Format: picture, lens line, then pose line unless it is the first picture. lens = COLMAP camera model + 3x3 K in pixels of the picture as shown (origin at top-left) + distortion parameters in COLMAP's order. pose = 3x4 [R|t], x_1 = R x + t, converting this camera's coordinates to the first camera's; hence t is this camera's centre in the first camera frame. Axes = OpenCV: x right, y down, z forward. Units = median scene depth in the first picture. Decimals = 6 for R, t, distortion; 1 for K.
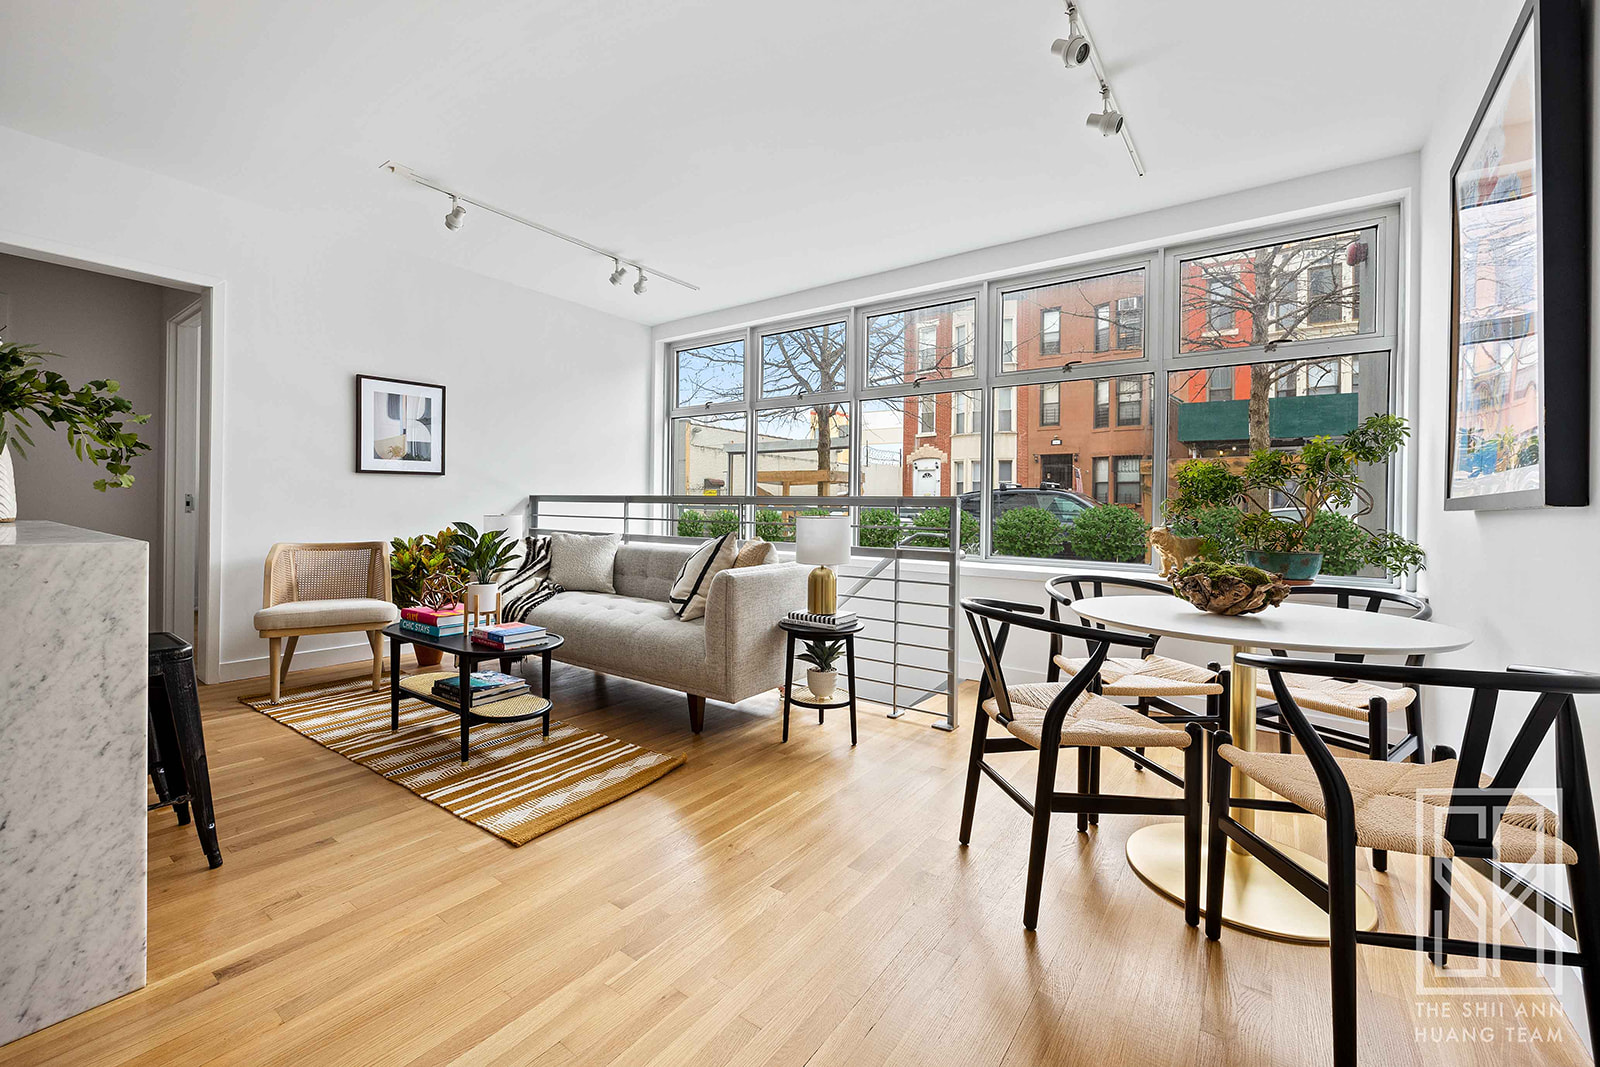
lens RADIAL K [[654.3, 0, 796.8], [0, 654.3, 505.7], [0, 0, 1]] dist [-0.003084, 0.000473]
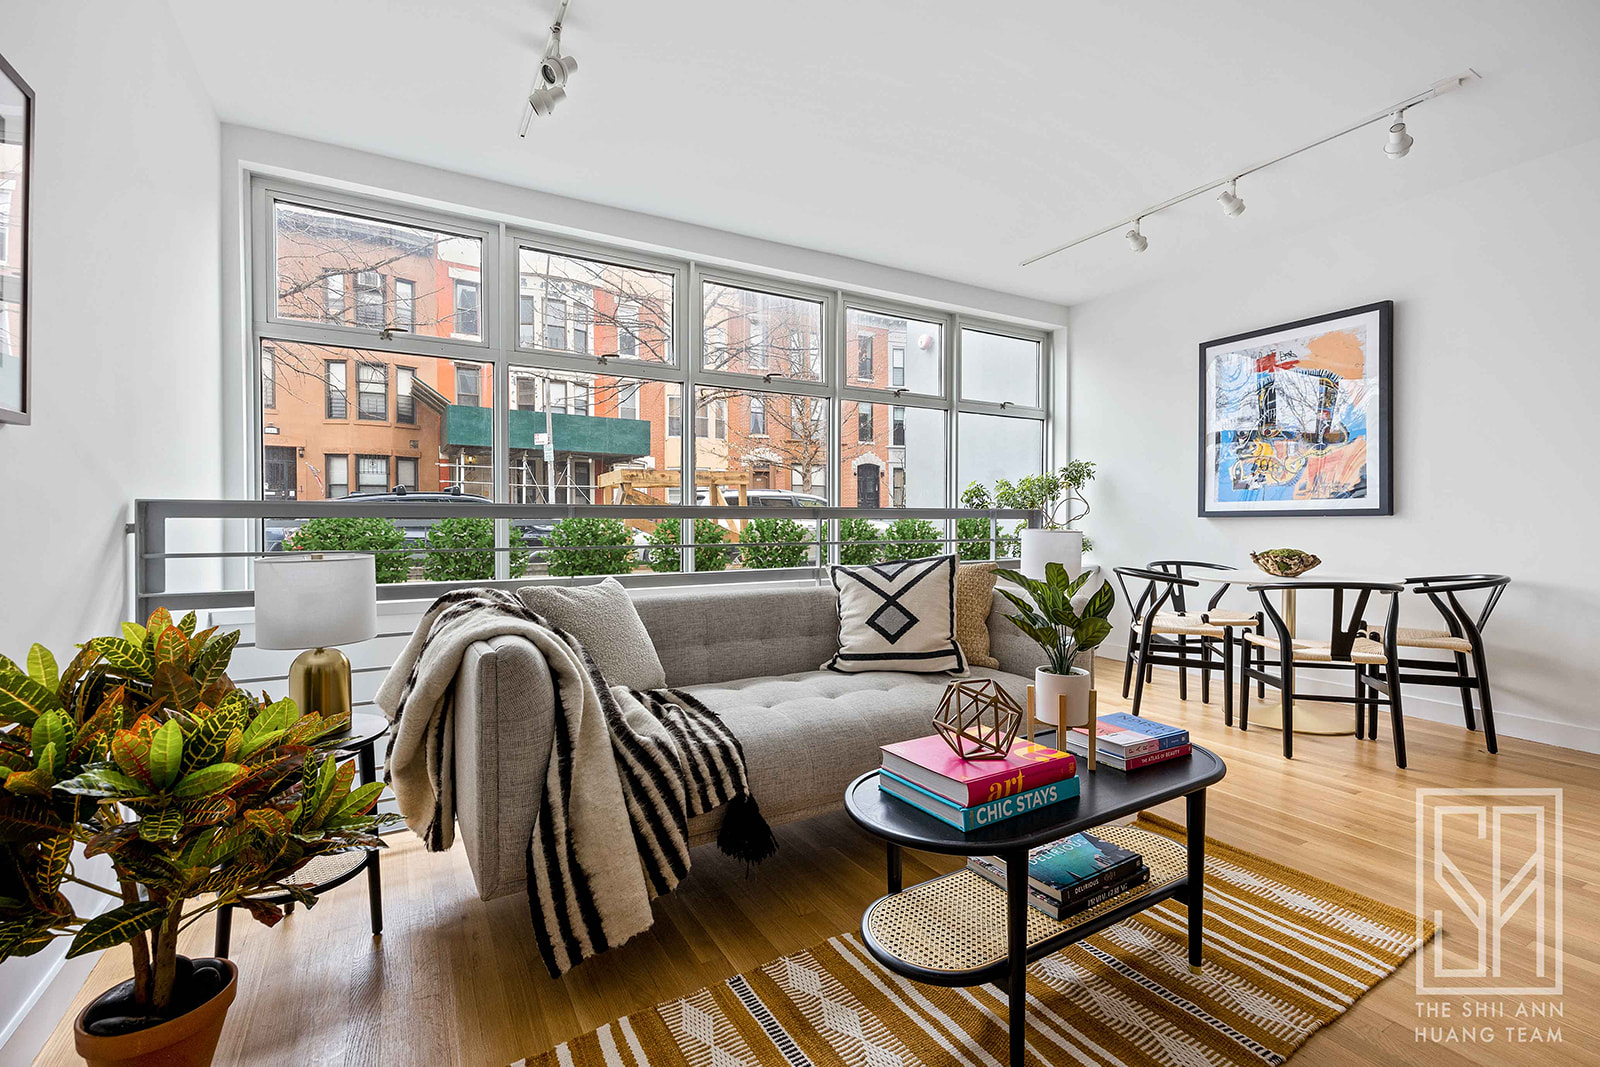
lens RADIAL K [[712.2, 0, 764.0], [0, 712.2, 526.0], [0, 0, 1]] dist [0.004130, 0.000144]
pose [[0.394146, -0.022508, 0.918772, -0.989360], [0.002408, 0.999722, 0.023458, -0.016321], [-0.919045, -0.007033, 0.394091, 0.882370]]
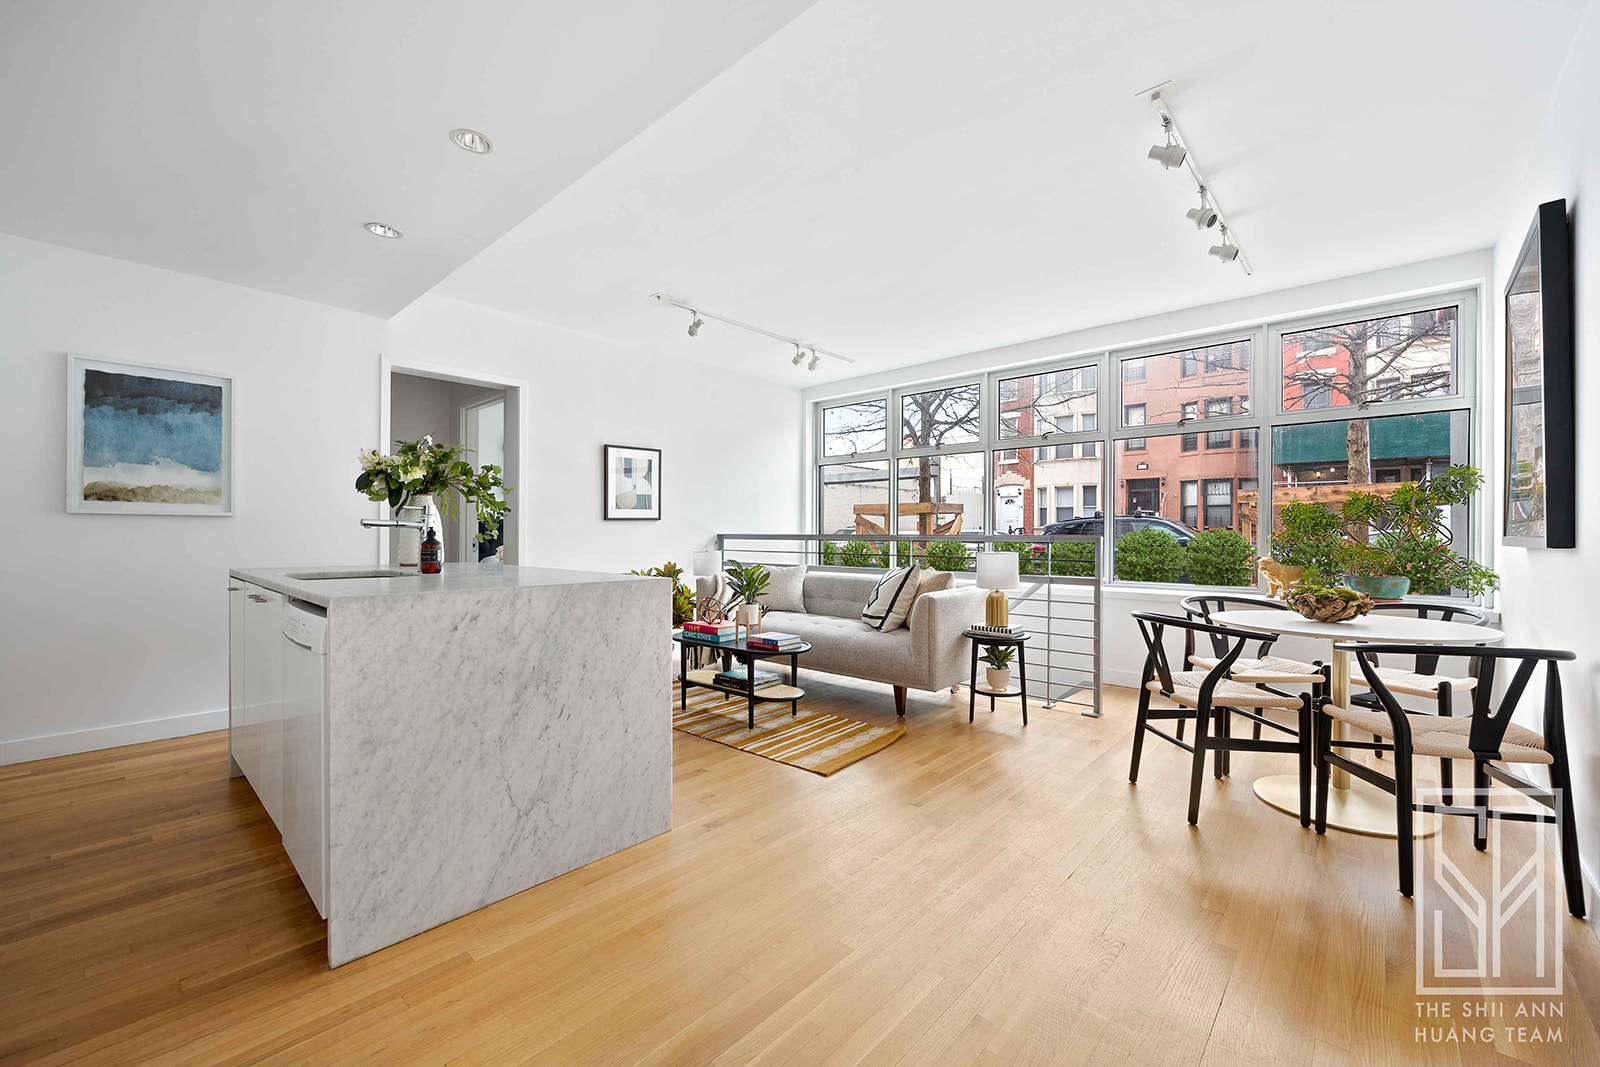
lens RADIAL K [[654.3, 0, 796.3], [0, 654.3, 533.5], [0, 0, 1]] dist [-0.003084, 0.000473]
pose [[0.995035, -0.014055, -0.098526, -0.221901], [0.014389, 0.999893, 0.002678, -0.029163], [0.098478, -0.004083, 0.995131, -0.334591]]
